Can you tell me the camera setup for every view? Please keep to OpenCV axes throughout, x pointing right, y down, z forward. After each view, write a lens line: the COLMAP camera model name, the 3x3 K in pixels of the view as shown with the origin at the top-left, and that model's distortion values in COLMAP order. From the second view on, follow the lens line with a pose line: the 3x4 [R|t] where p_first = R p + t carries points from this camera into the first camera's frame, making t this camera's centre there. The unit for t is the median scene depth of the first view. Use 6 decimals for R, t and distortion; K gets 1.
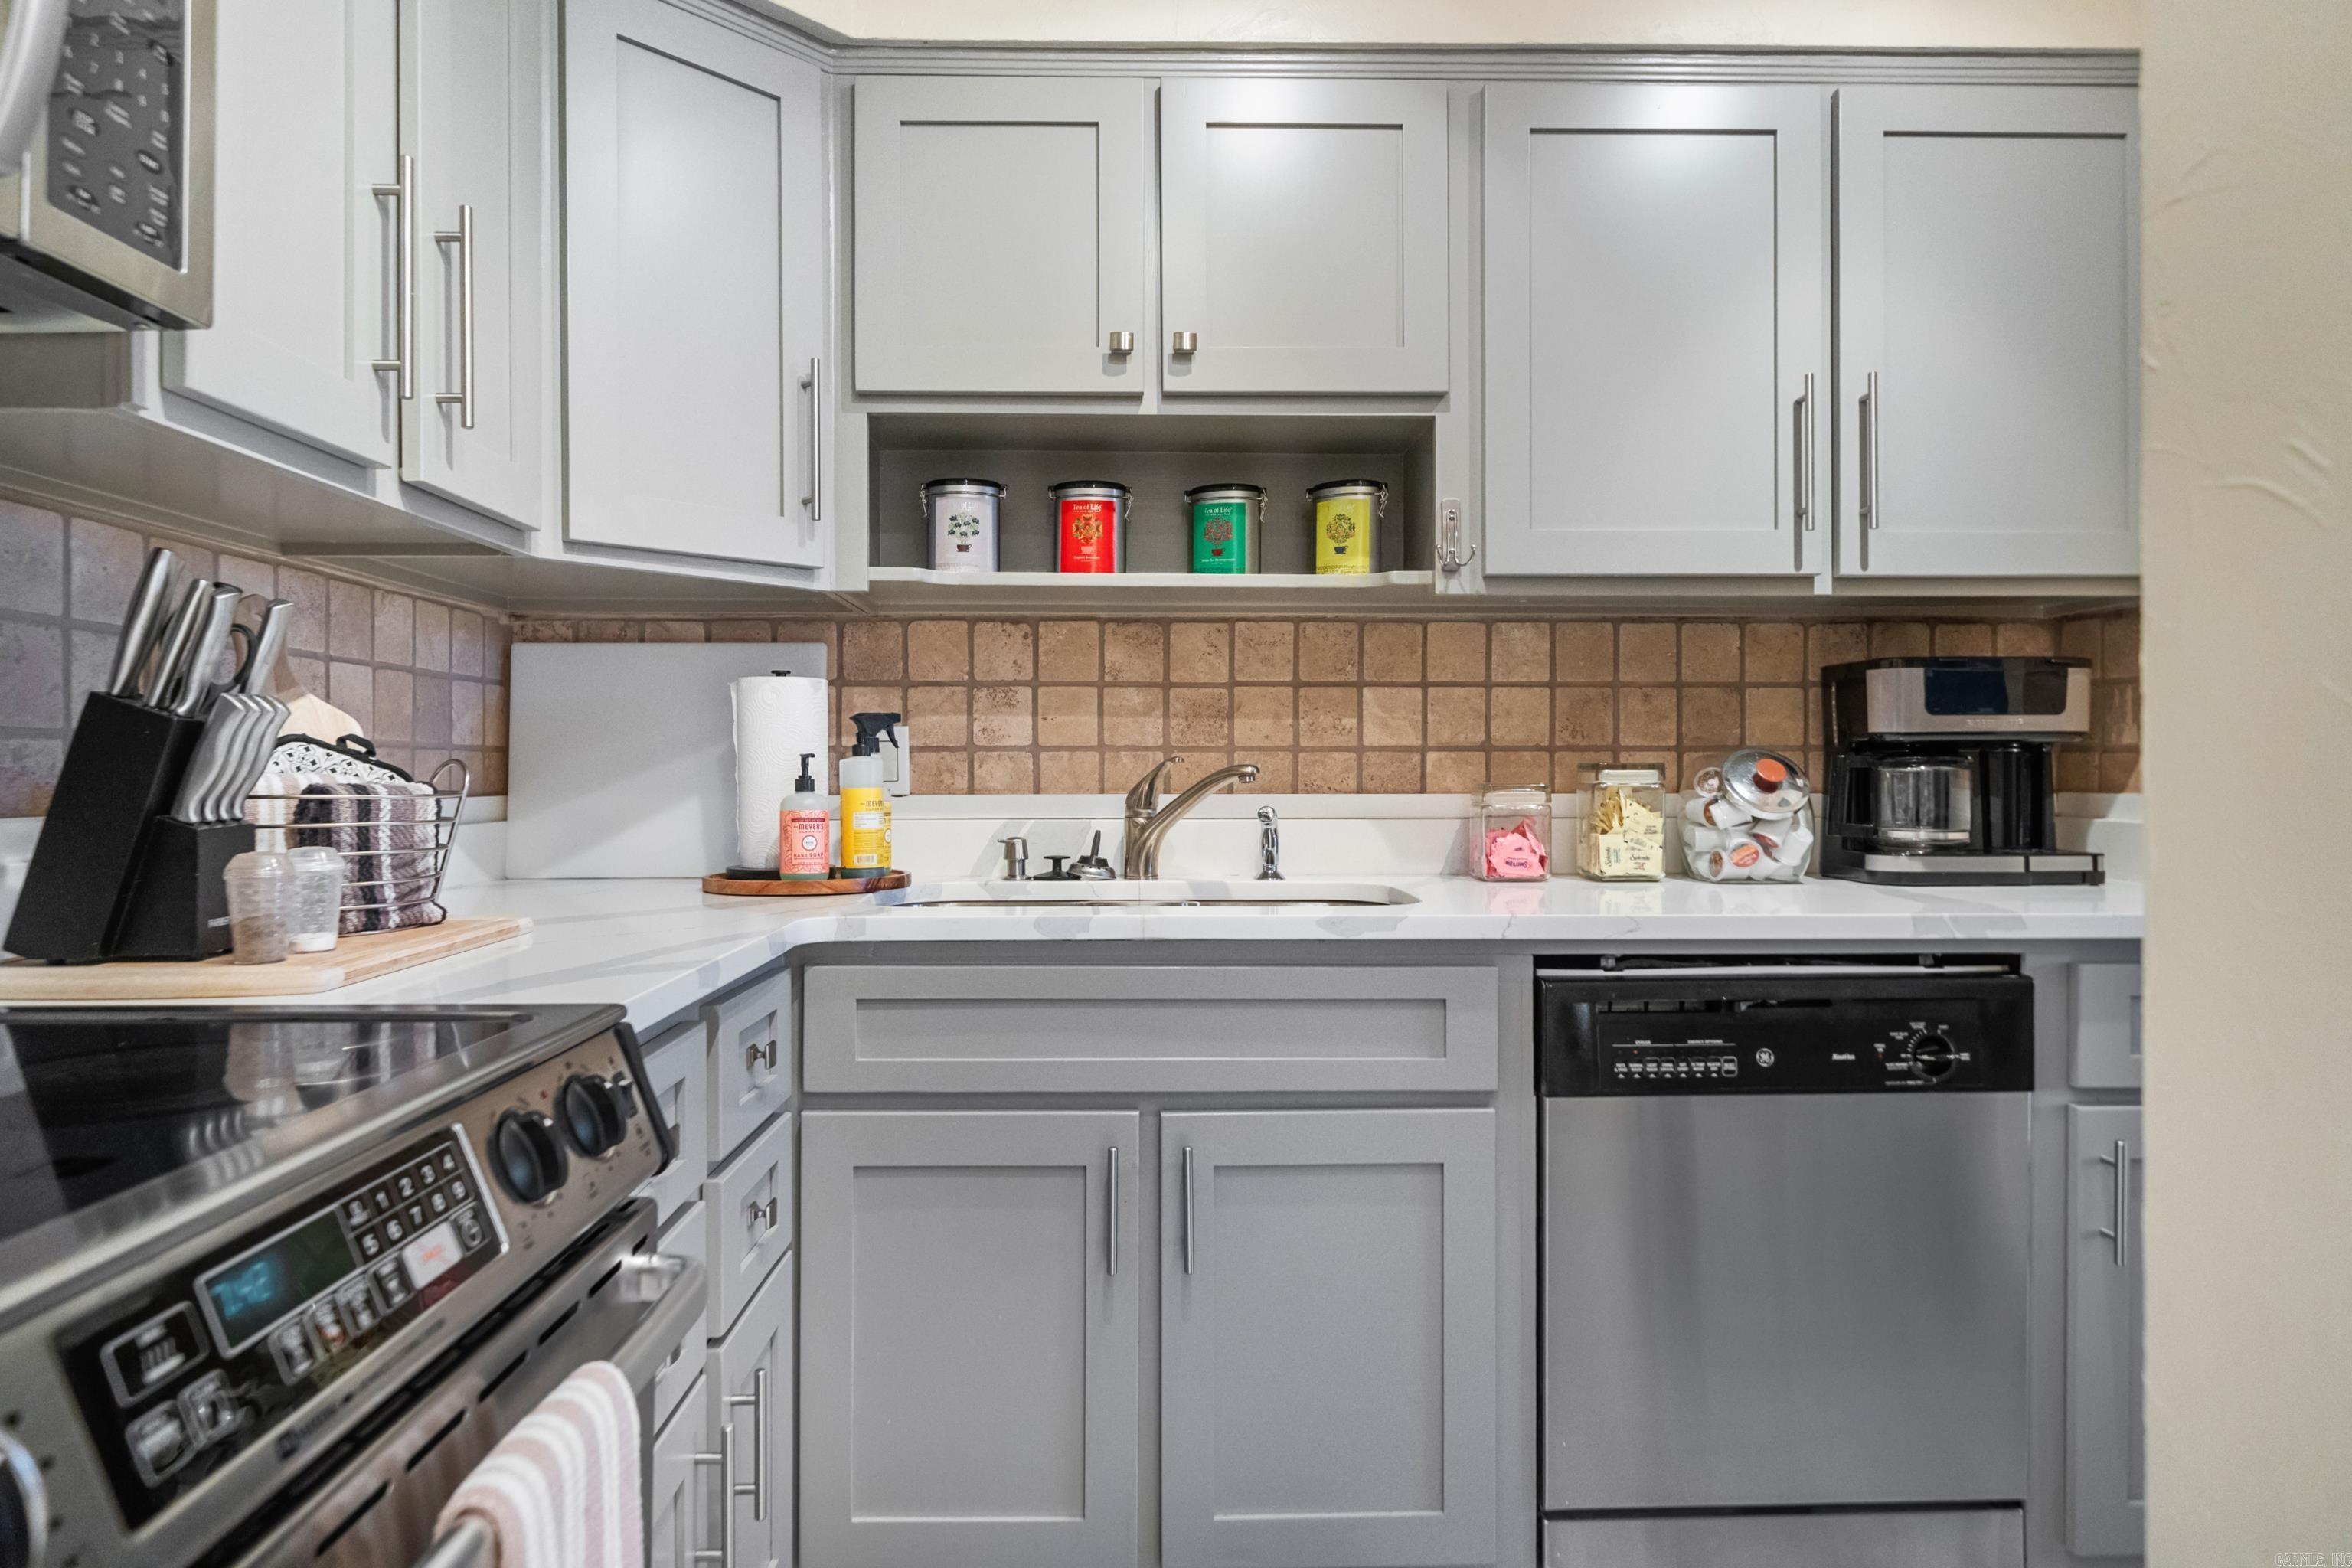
lens RADIAL K [[1377.8, 0, 1141.7], [0, 1377.8, 768.4], [0, 0, 1]] dist [0.001494, -0.001315]
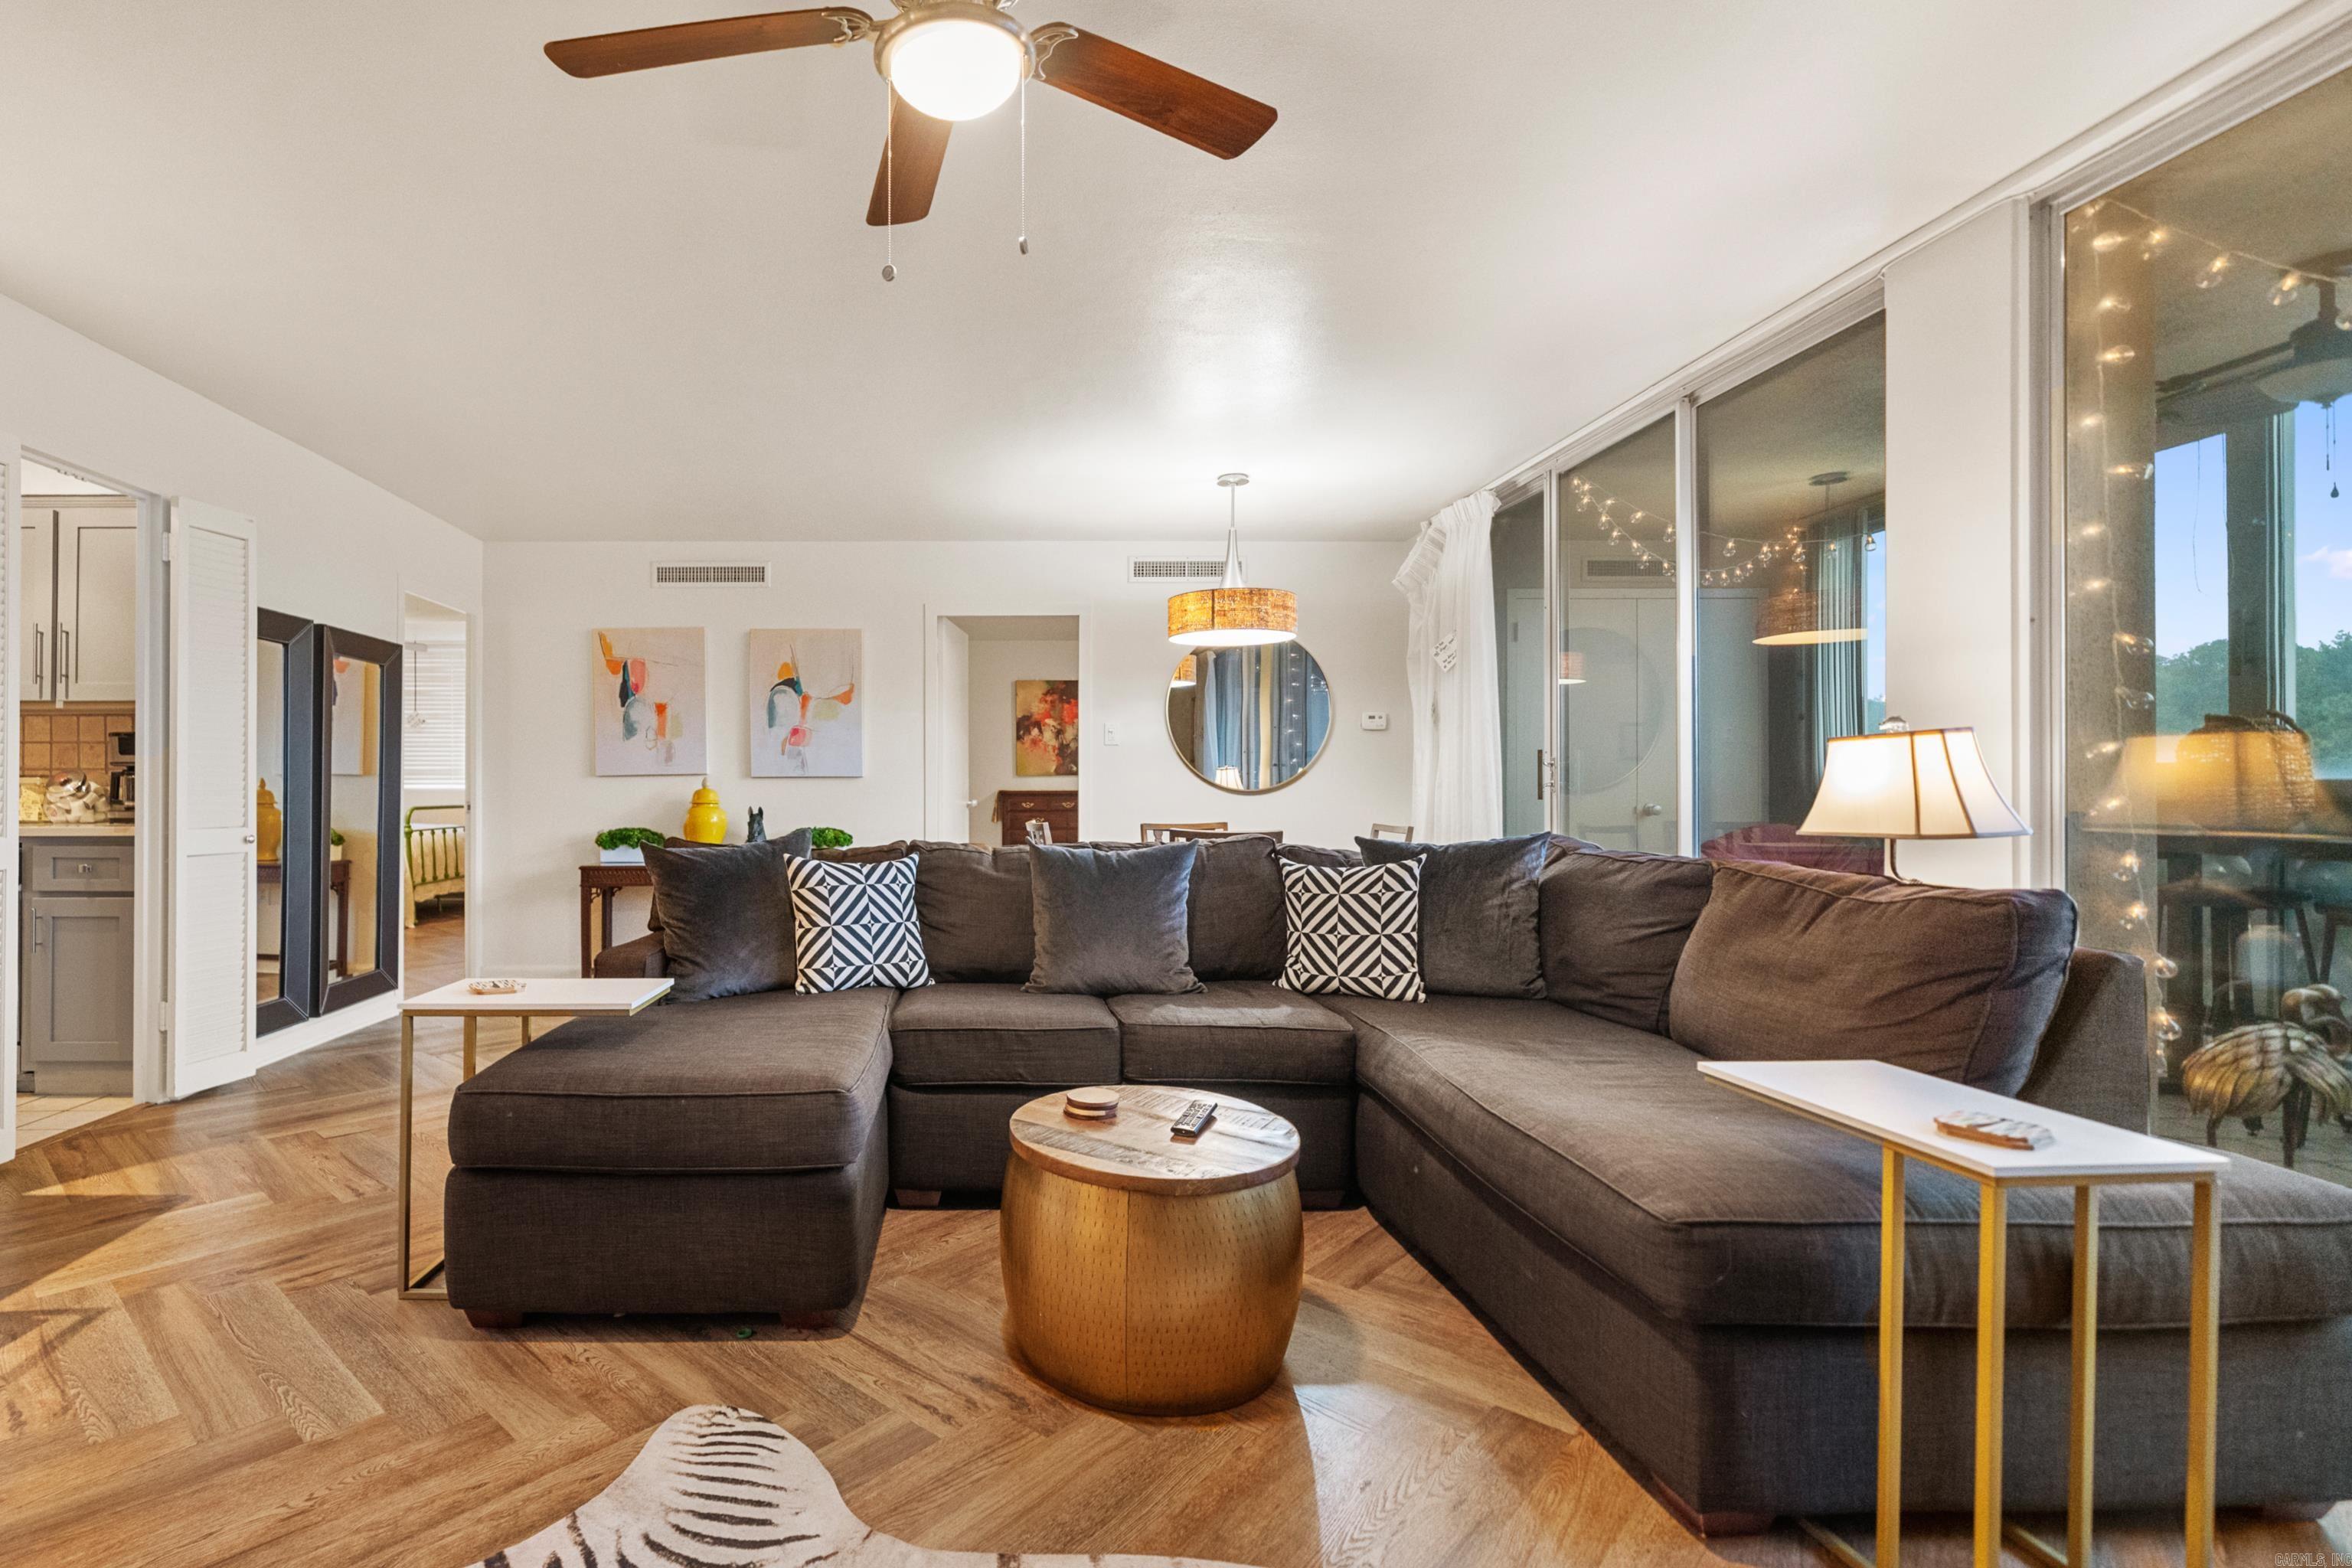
lens RADIAL K [[1099.4, 0, 980.8], [0, 1099.4, 785.2], [0, 0, 1]] dist [0.002540, 0.001158]
pose [[0.999960, -0.000157, -0.008900, 2.582020], [0.000089, 0.999971, -0.007592, 0.036871], [0.008901, 0.007591, 0.999932, -1.190530]]
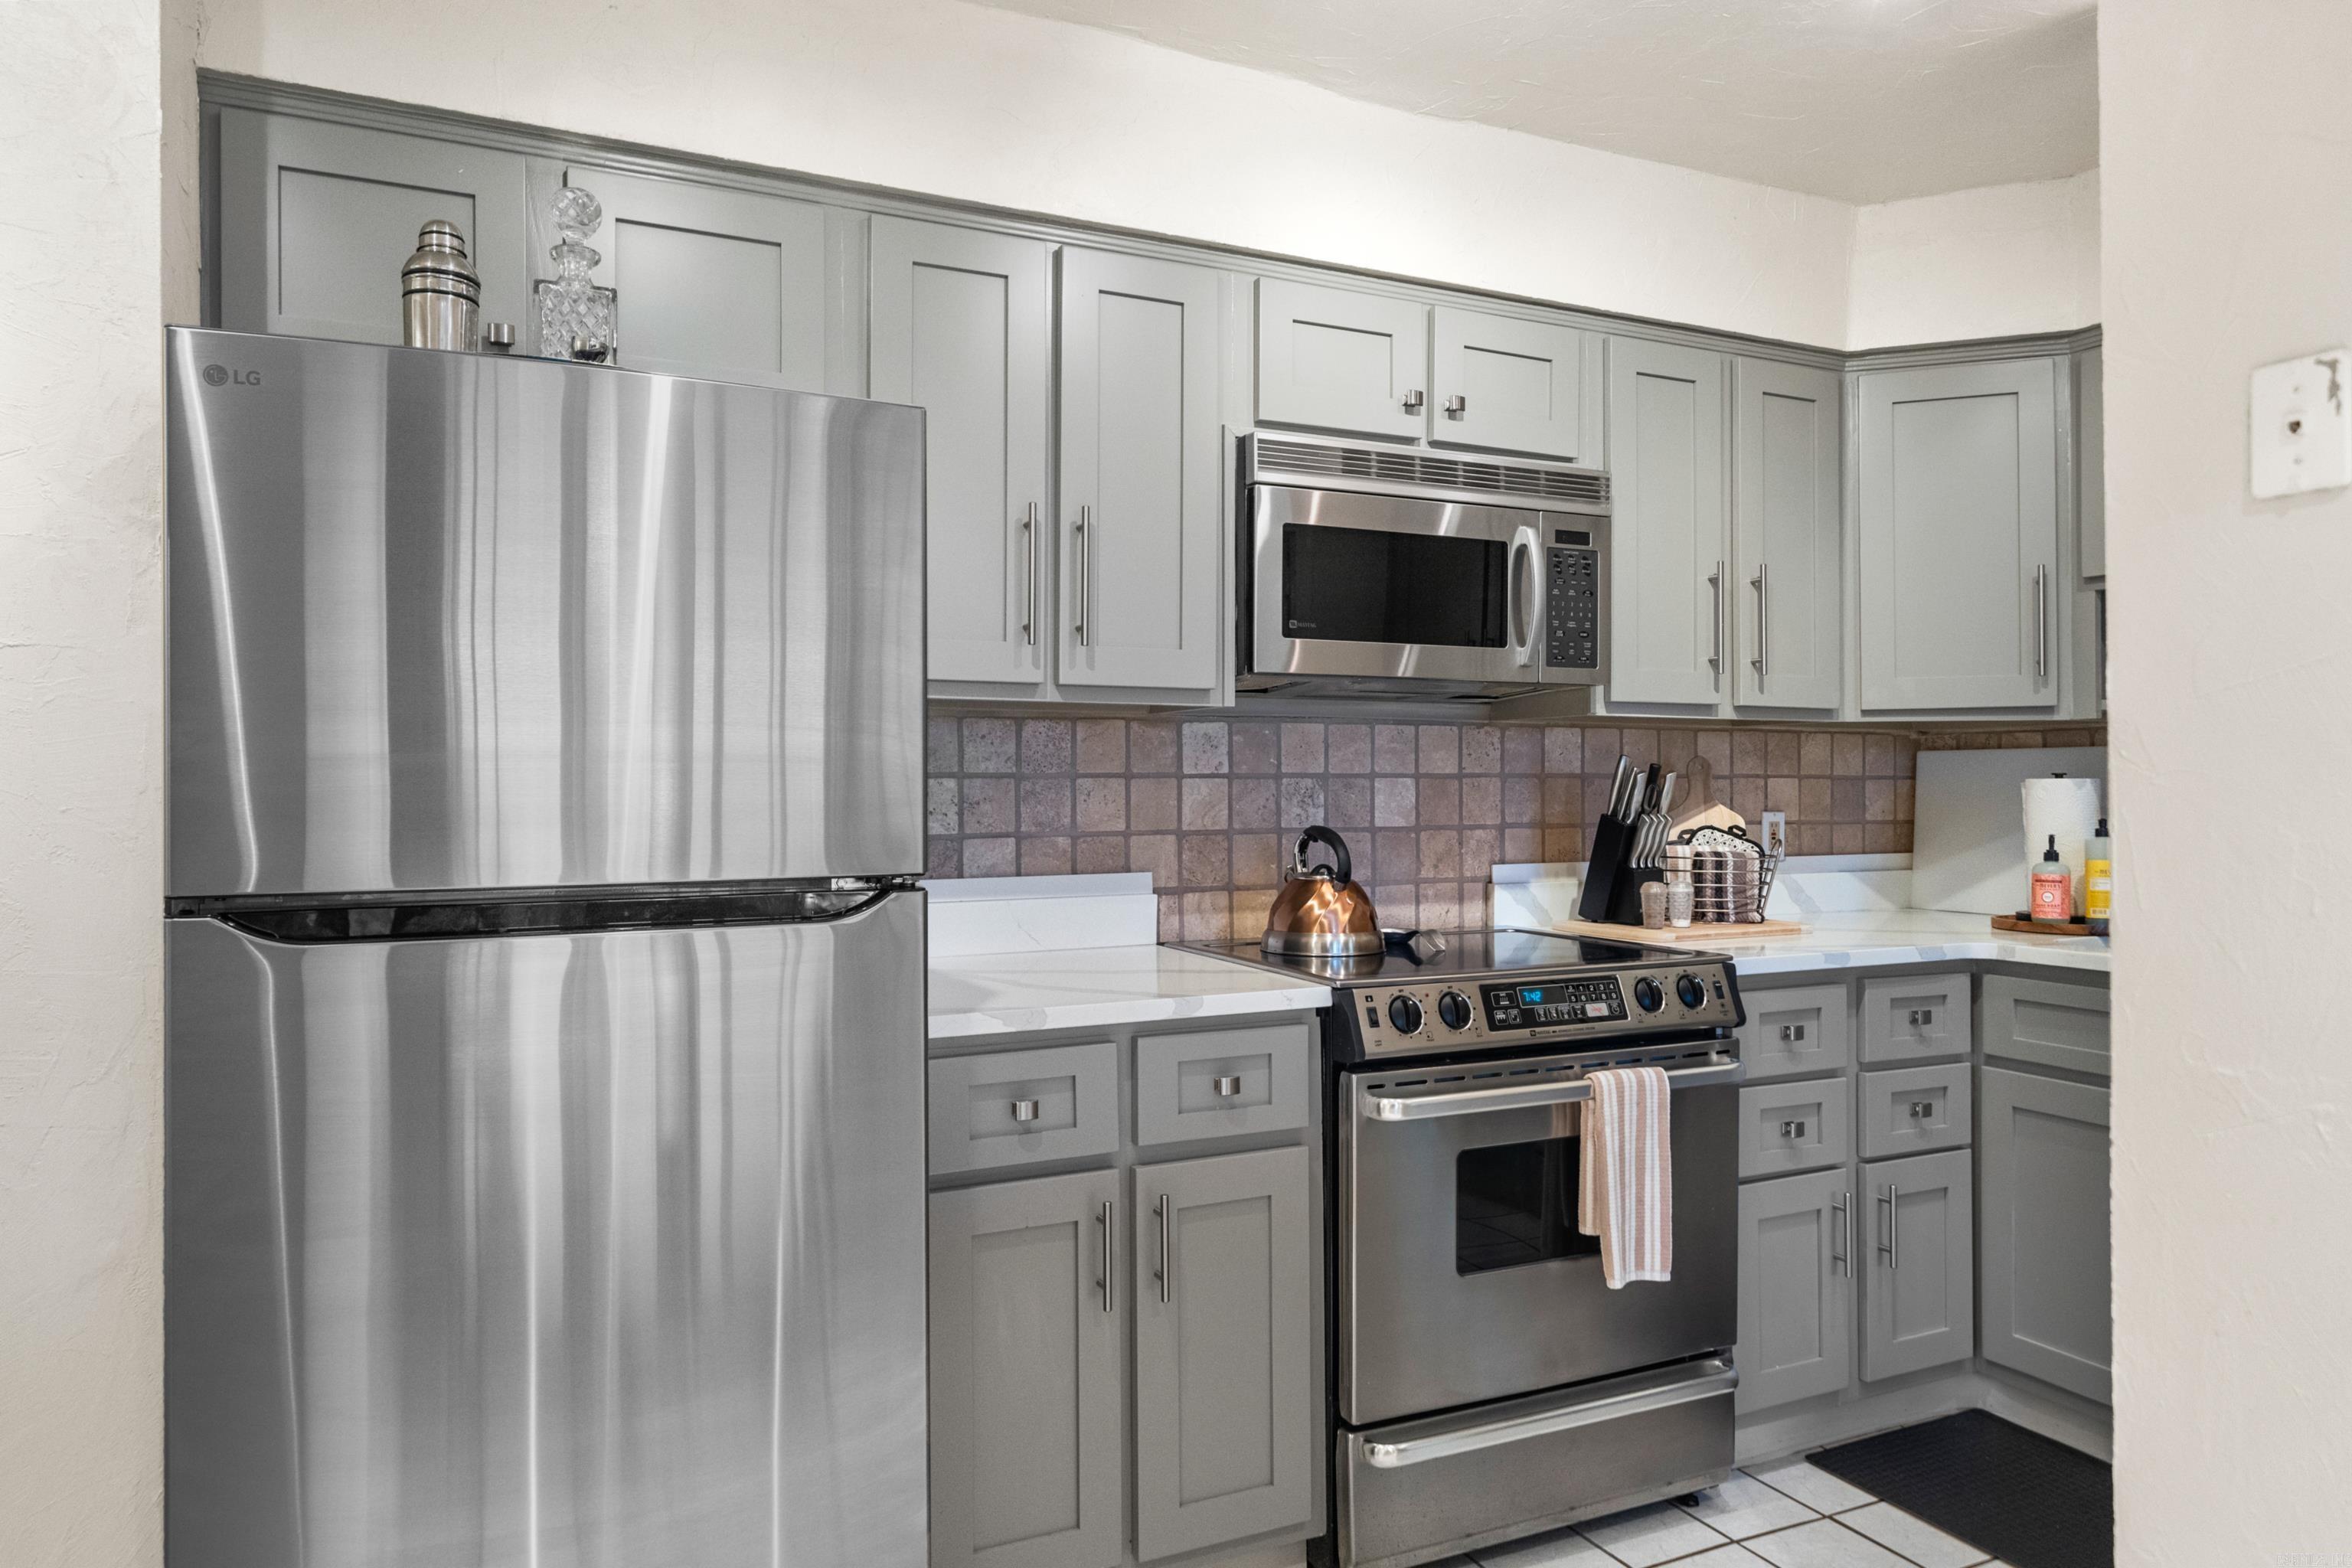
lens RADIAL K [[1515.6, 0, 1162.2], [0, 1515.6, 773.5], [0, 0, 1]] dist [-0.001248, -0.000636]
pose [[0.413305, -0.006487, -0.910569, 0.922003], [-0.001125, 0.999970, -0.007634, -0.070092], [0.910592, 0.004180, 0.413286, -0.562397]]
